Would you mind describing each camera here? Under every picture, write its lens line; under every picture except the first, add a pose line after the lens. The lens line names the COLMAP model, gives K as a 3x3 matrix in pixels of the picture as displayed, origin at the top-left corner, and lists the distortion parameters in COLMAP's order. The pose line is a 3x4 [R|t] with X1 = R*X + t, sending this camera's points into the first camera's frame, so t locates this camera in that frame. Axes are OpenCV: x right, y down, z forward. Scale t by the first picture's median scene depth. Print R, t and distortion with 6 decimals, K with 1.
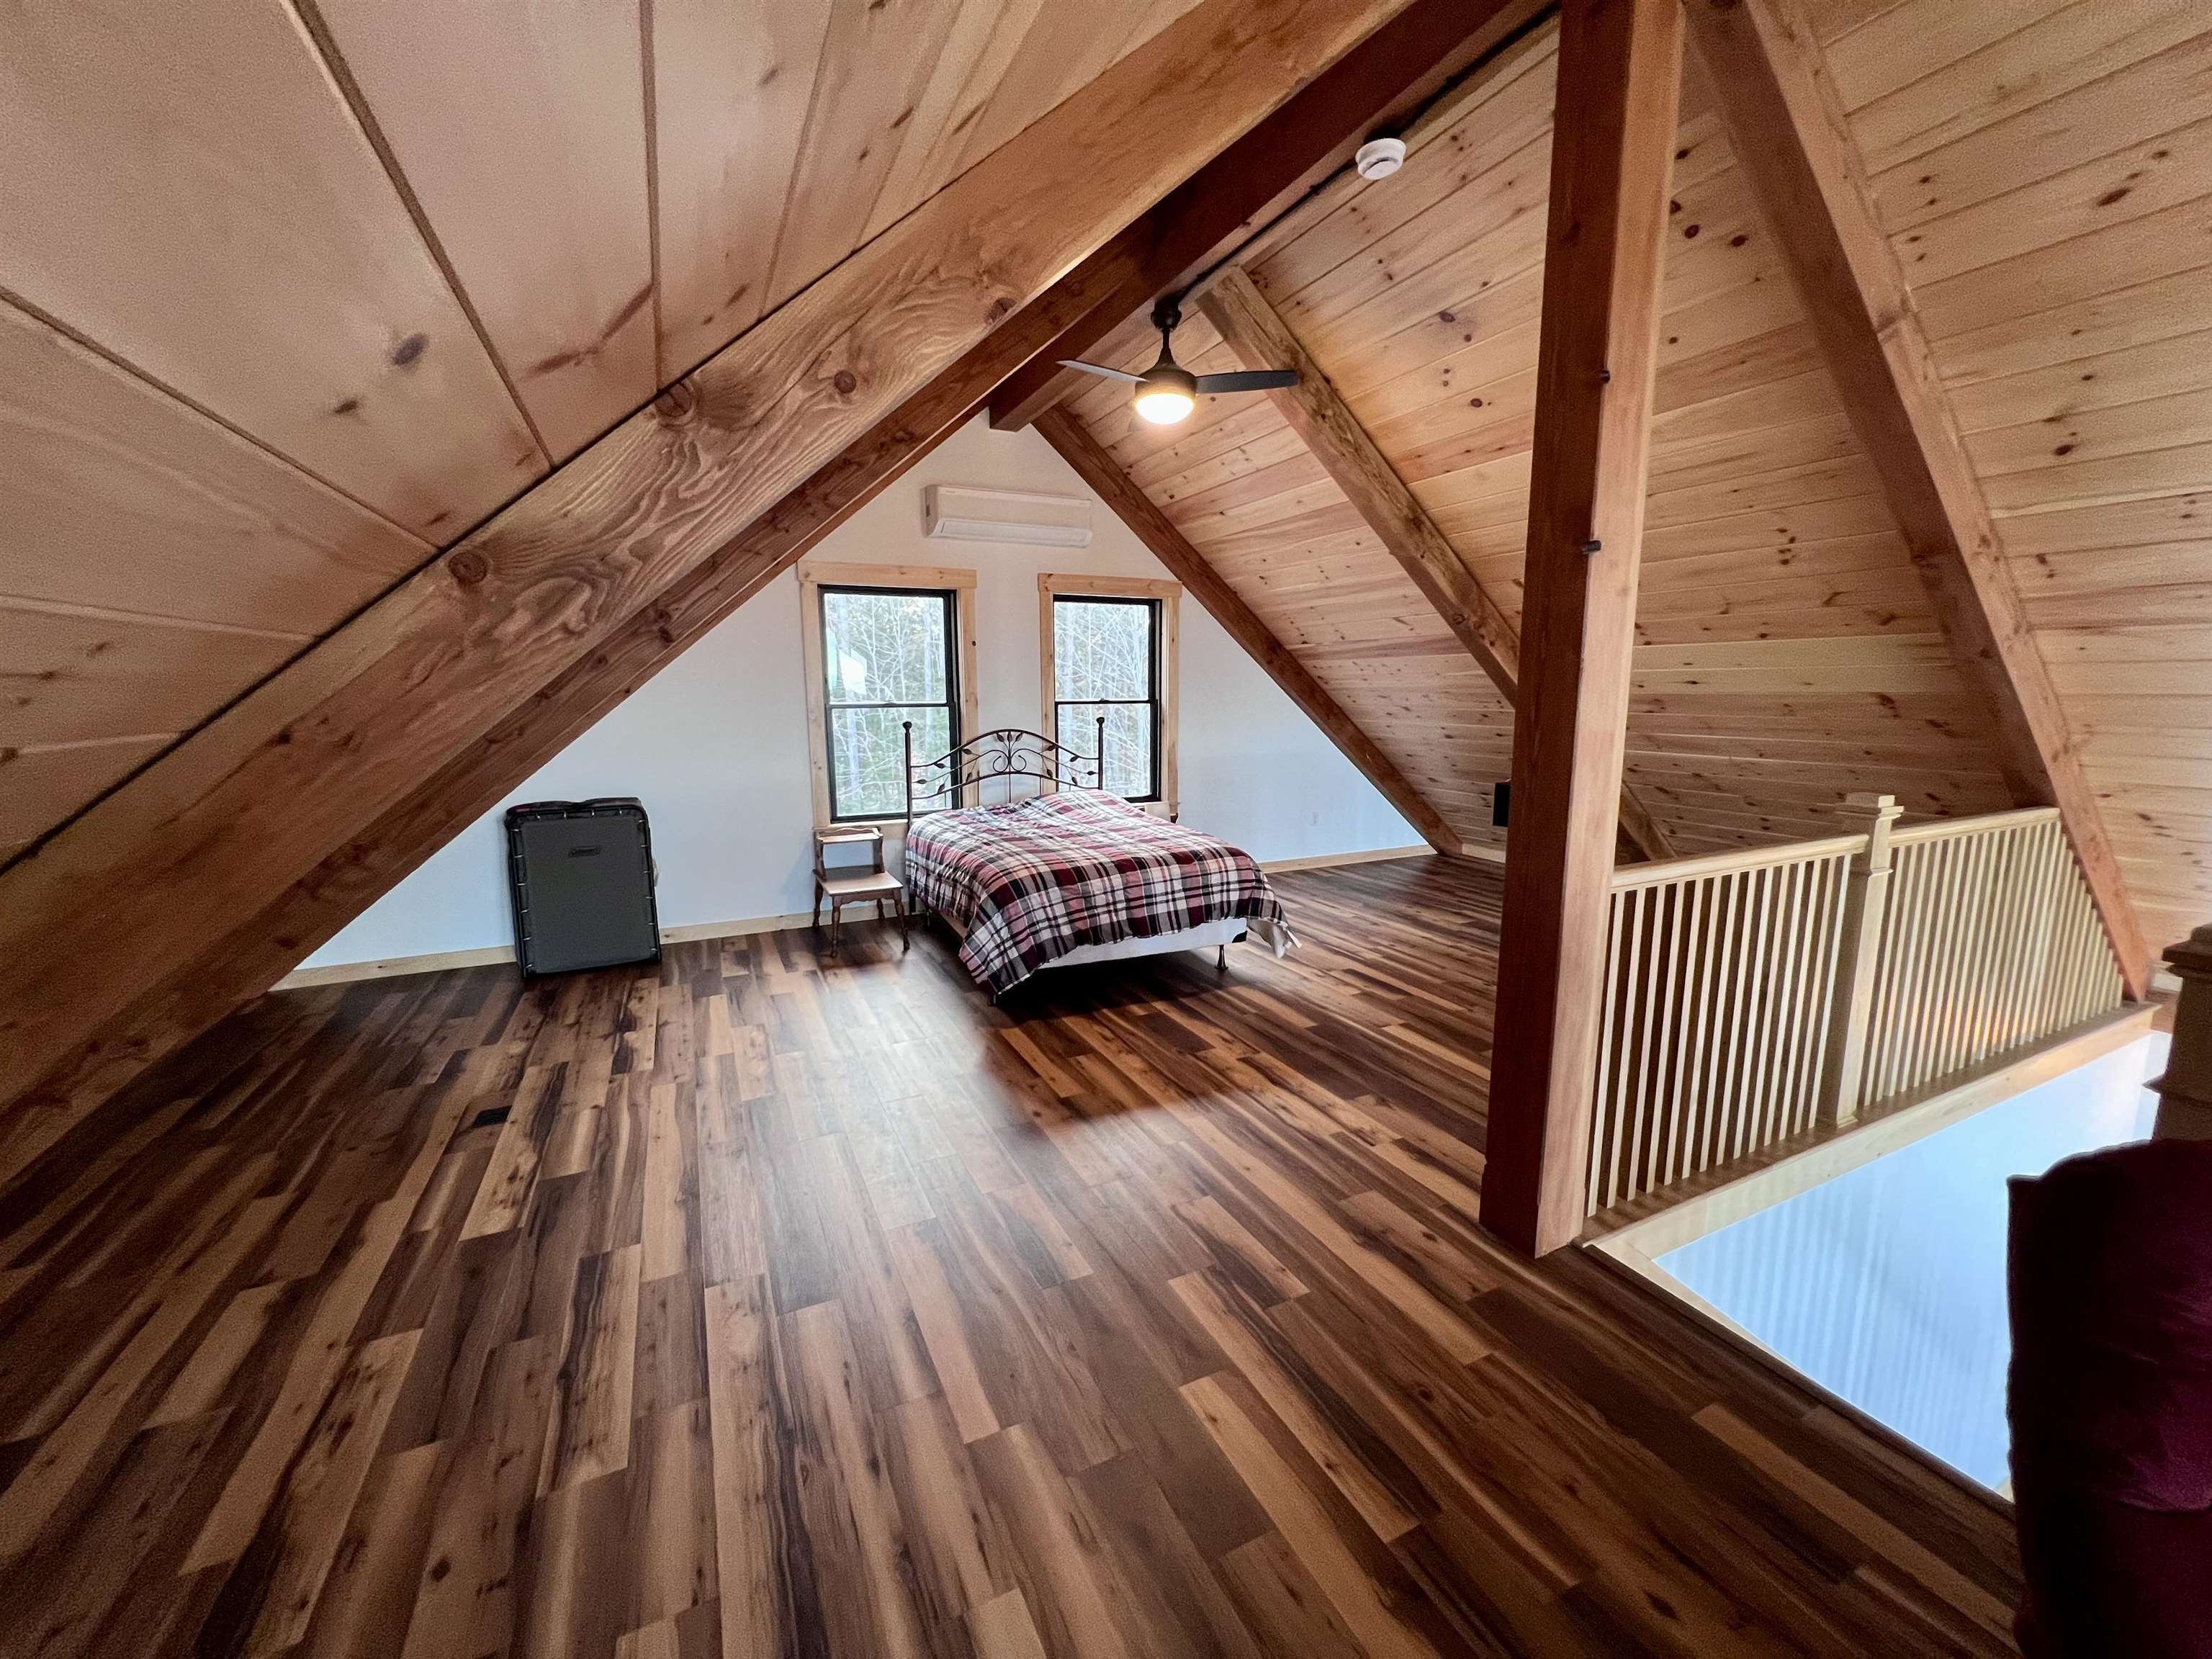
lens RADIAL K [[880.1, 0, 1109.4], [0, 880.1, 829.1], [0, 0, 1]] dist [-0.003568, 0.000804]
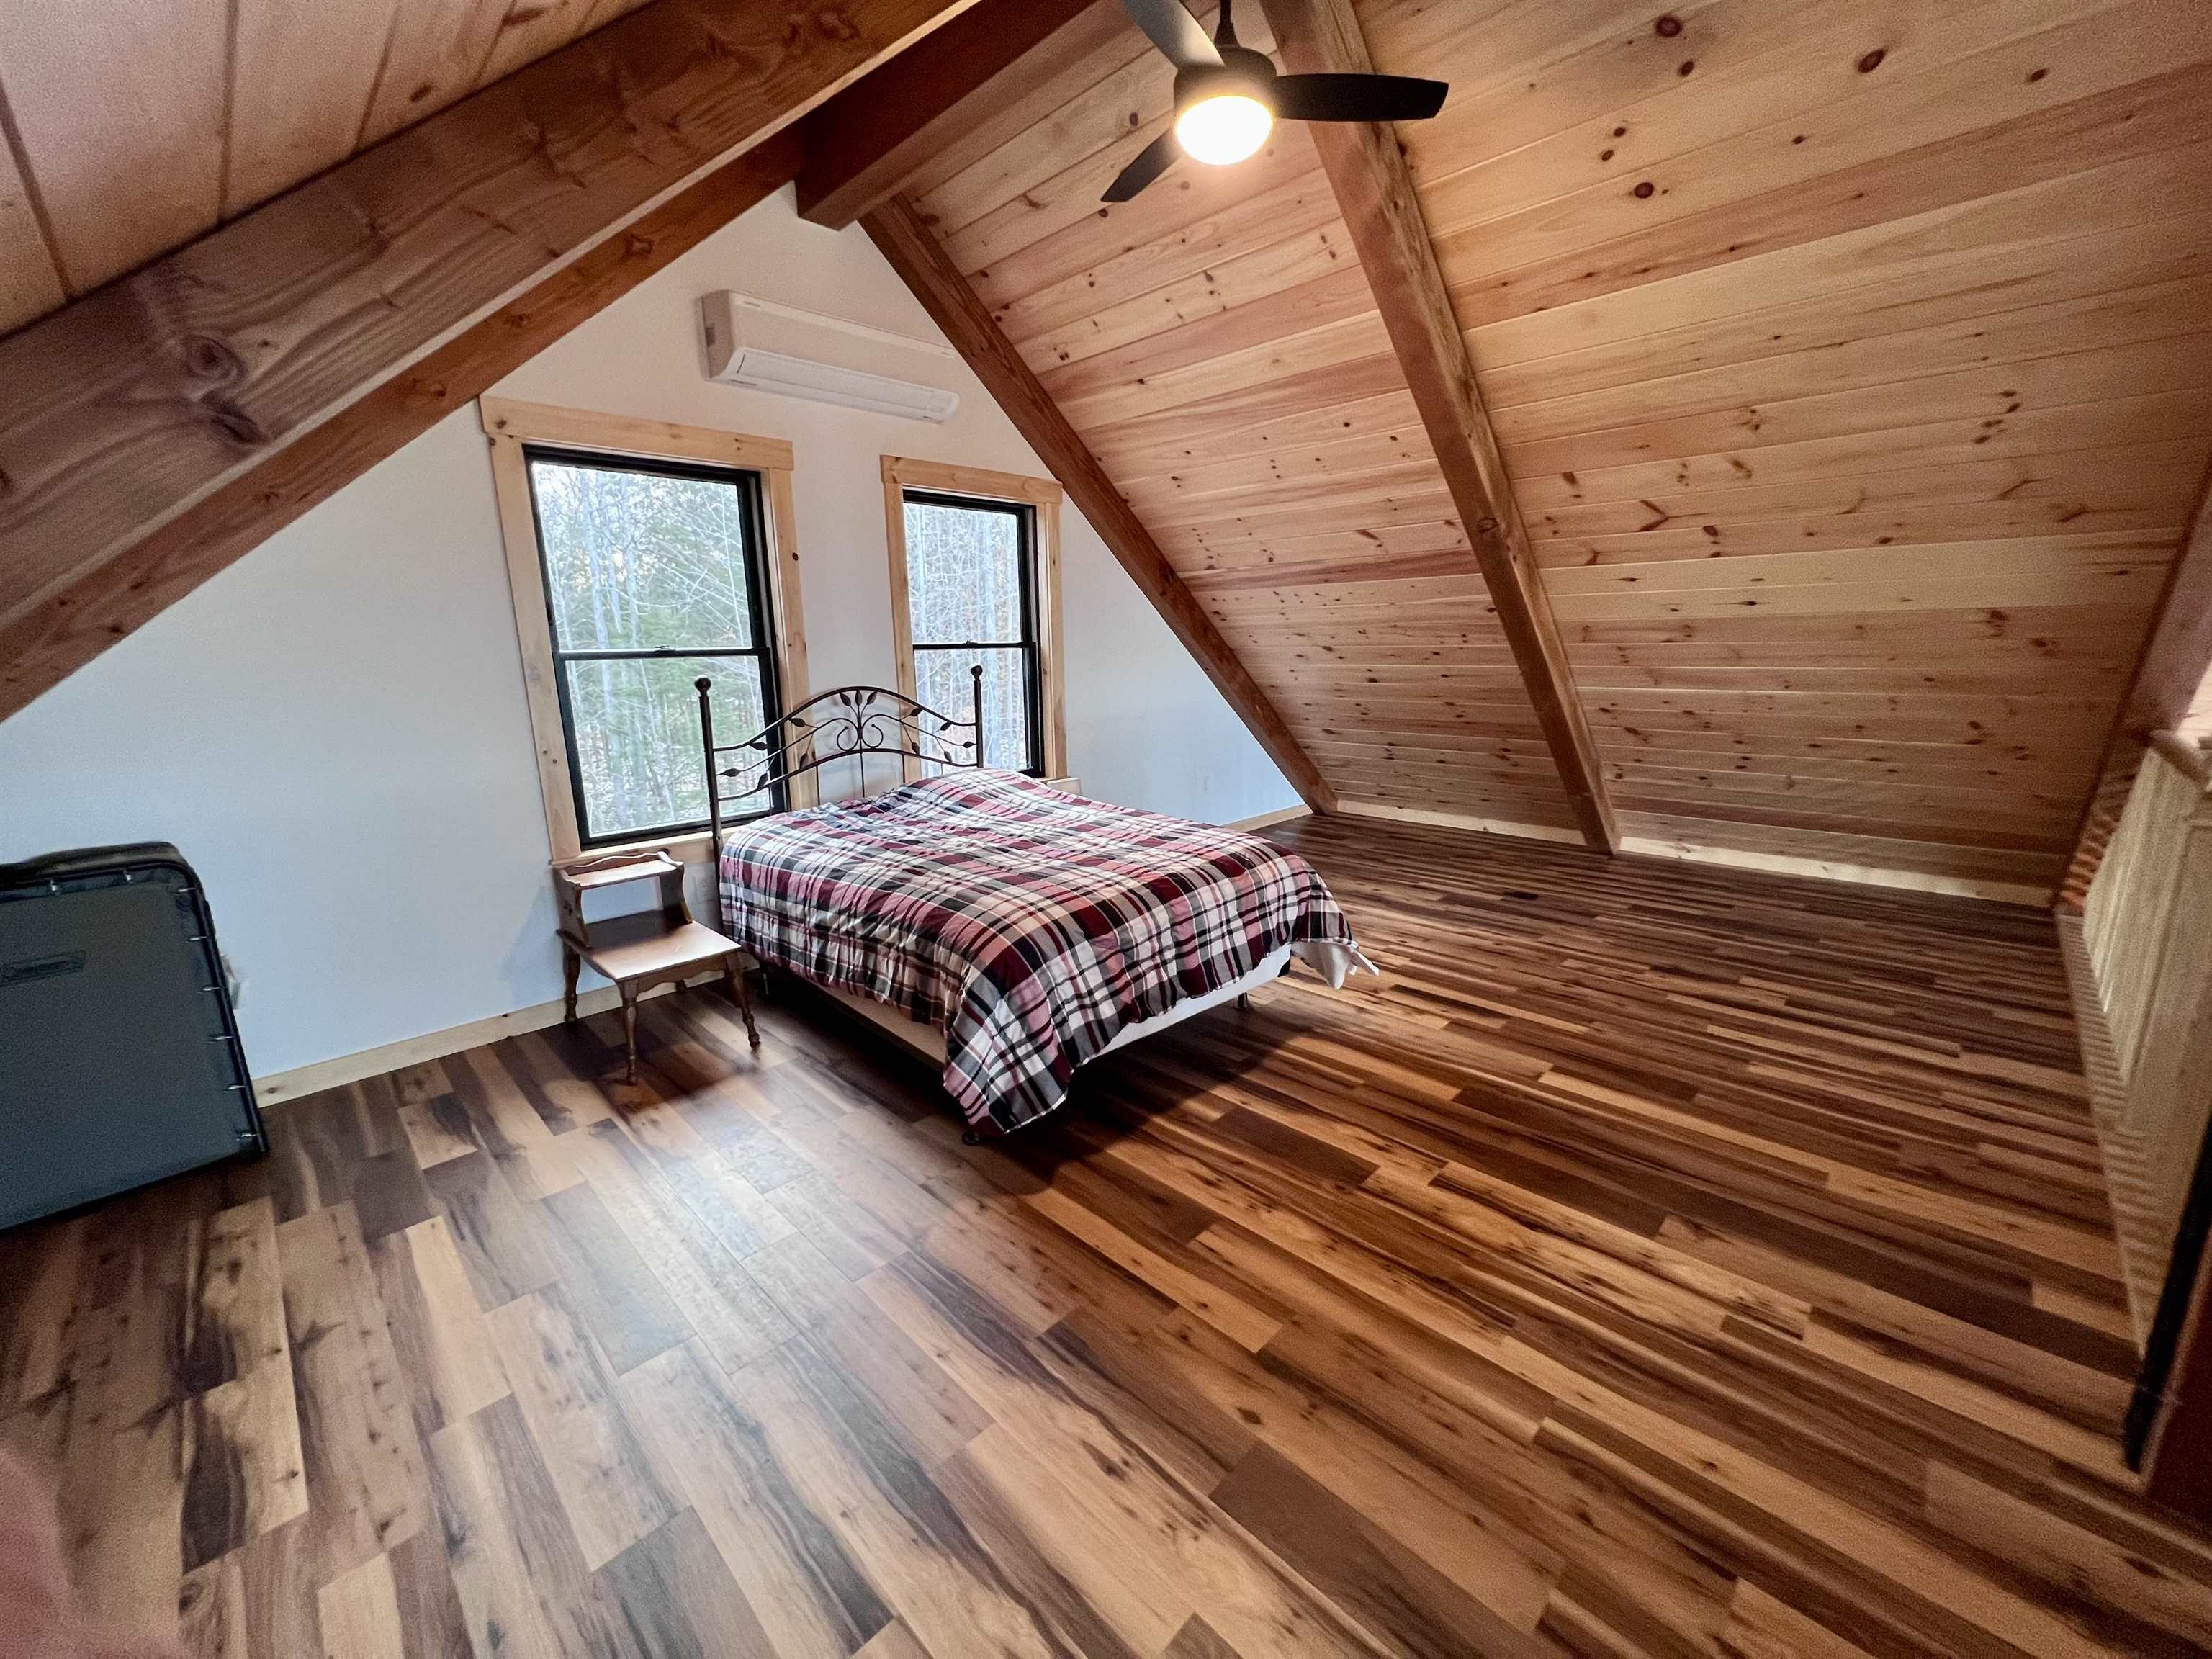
lens RADIAL K [[880.1, 0, 1108.4], [0, 880.1, 828.0], [0, 0, 1]] dist [-0.003568, 0.000804]
pose [[0.942667, -0.083022, 0.323244, -0.202540], [0.068188, 0.996045, 0.056971, -0.038580], [-0.326695, -0.031664, 0.944599, 0.370635]]
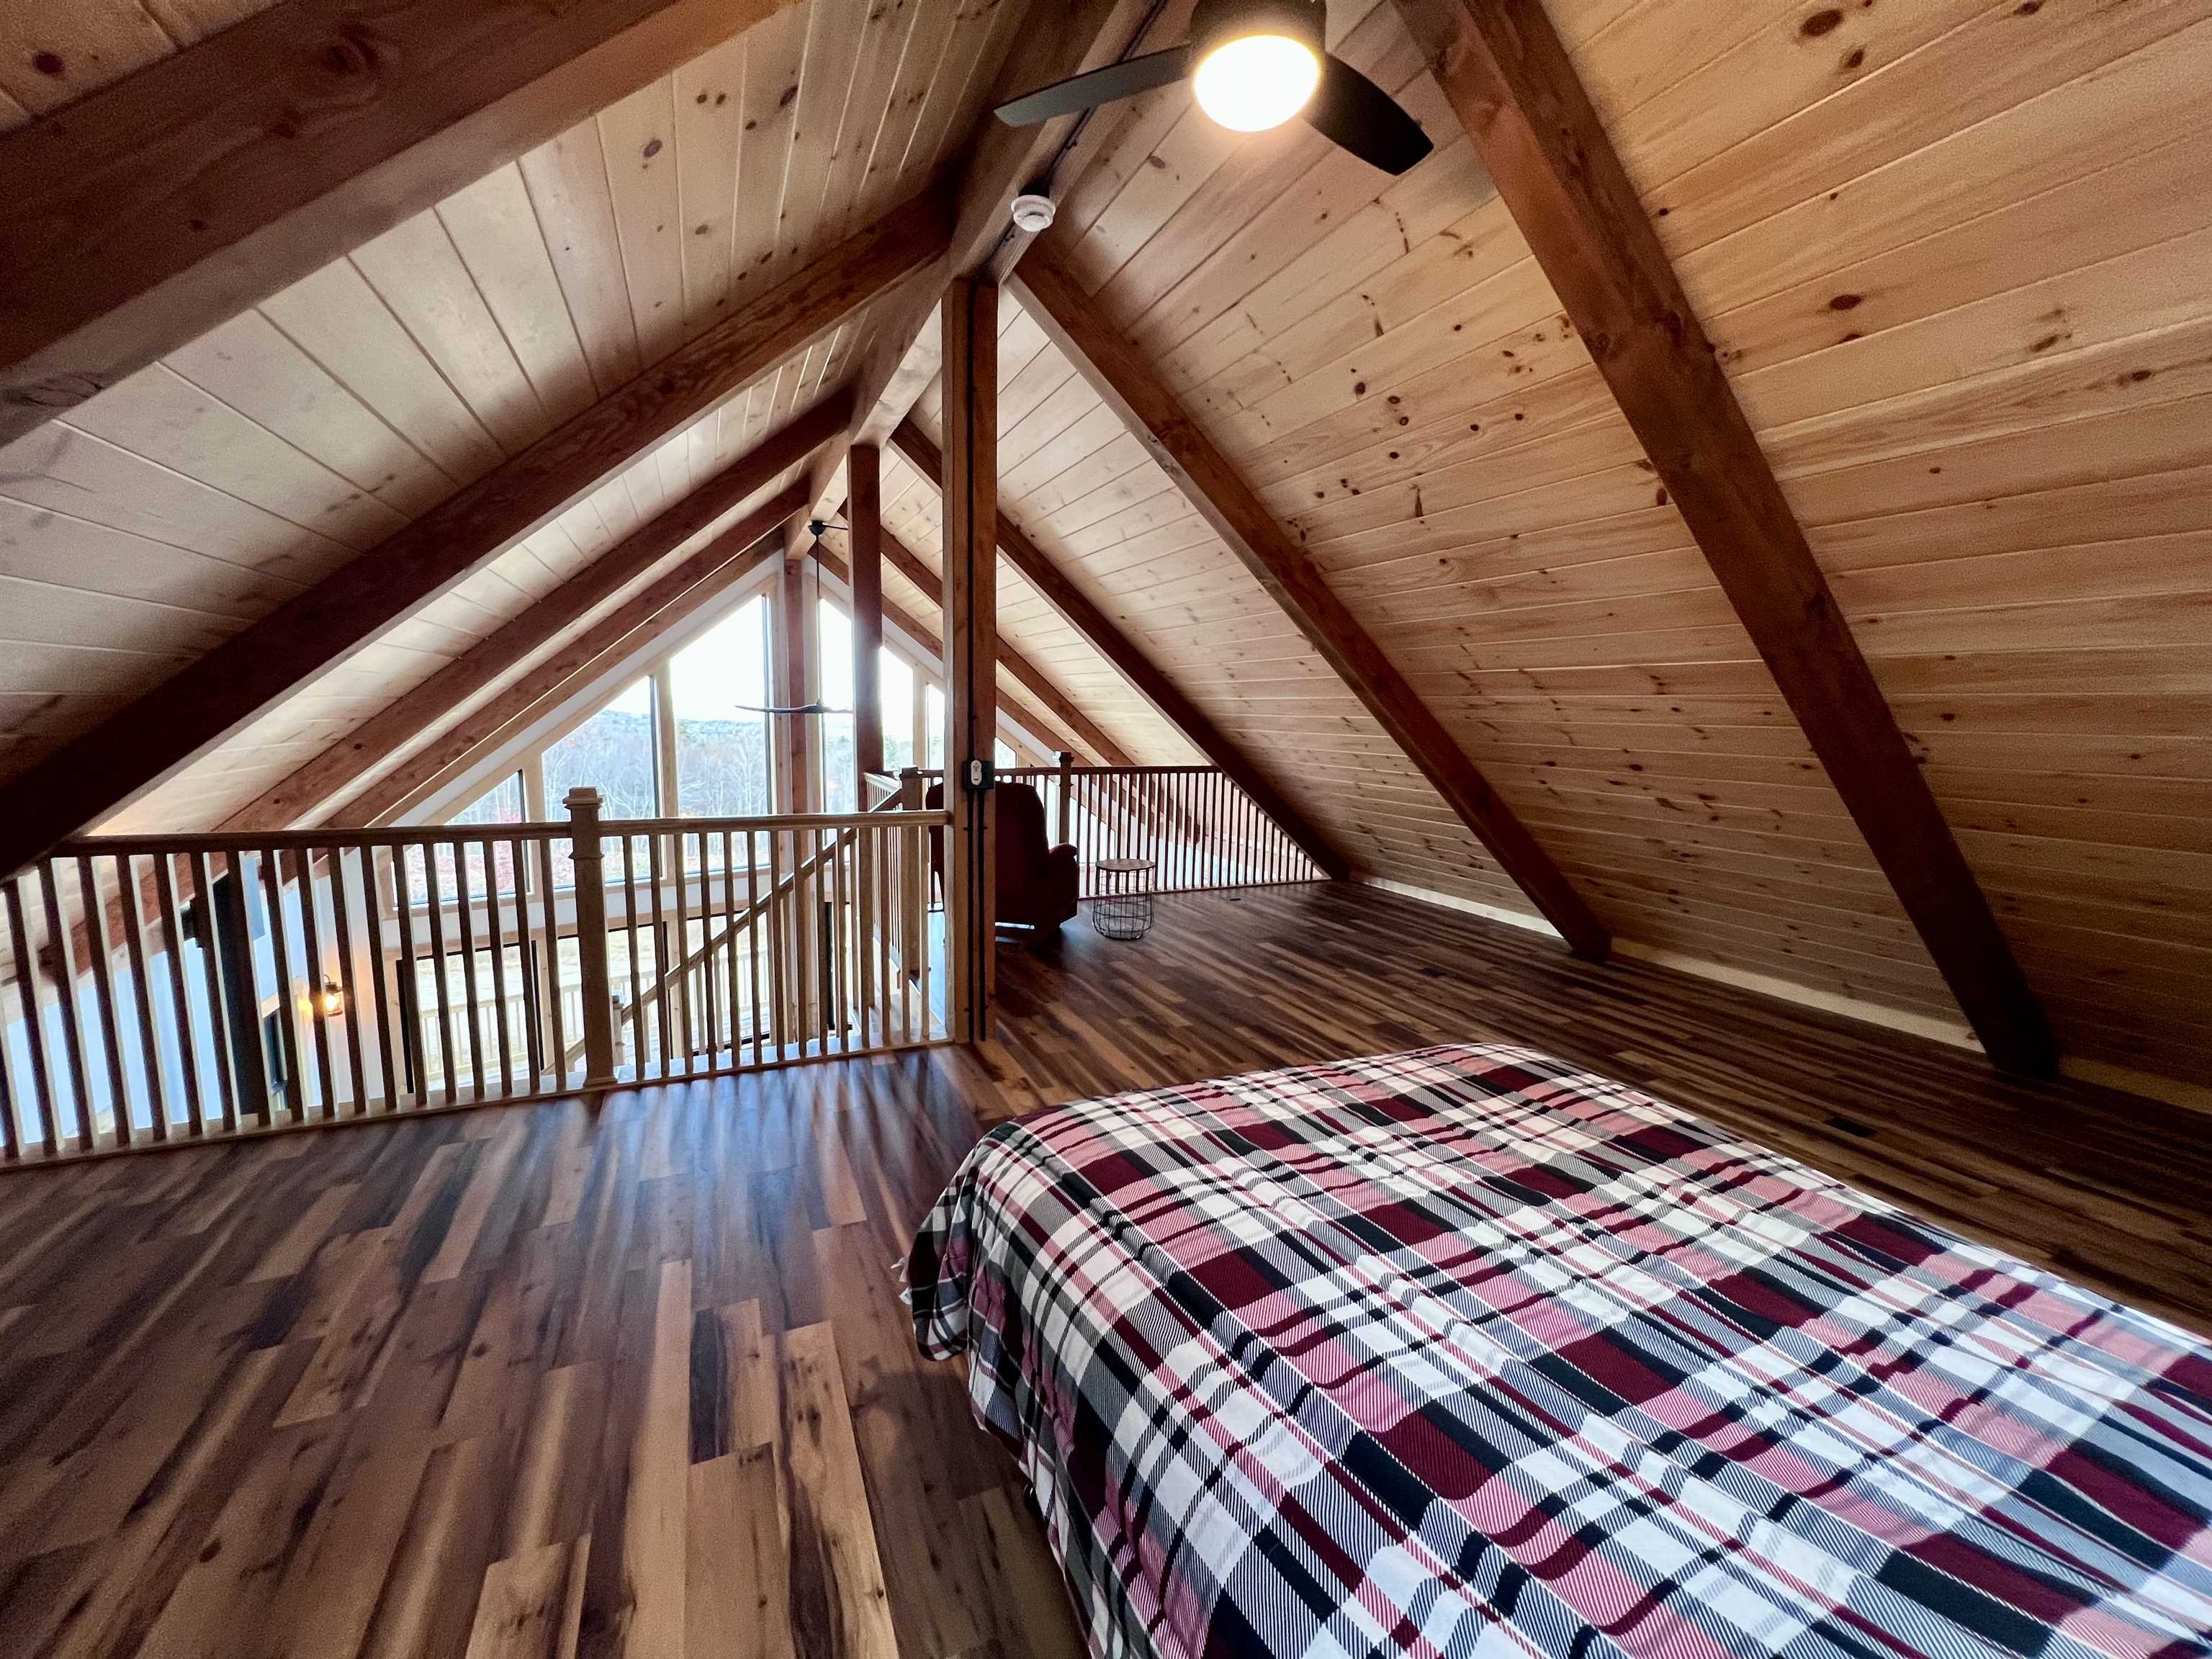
lens RADIAL K [[880.1, 0, 1103.2], [0, 880.1, 833.1], [0, 0, 1]] dist [-0.003568, 0.000804]
pose [[-0.999497, -0.019823, 0.024762, 0.105051], [-0.011663, 0.955652, 0.294266, -0.199884], [-0.029497, 0.293829, -0.955403, 1.289896]]
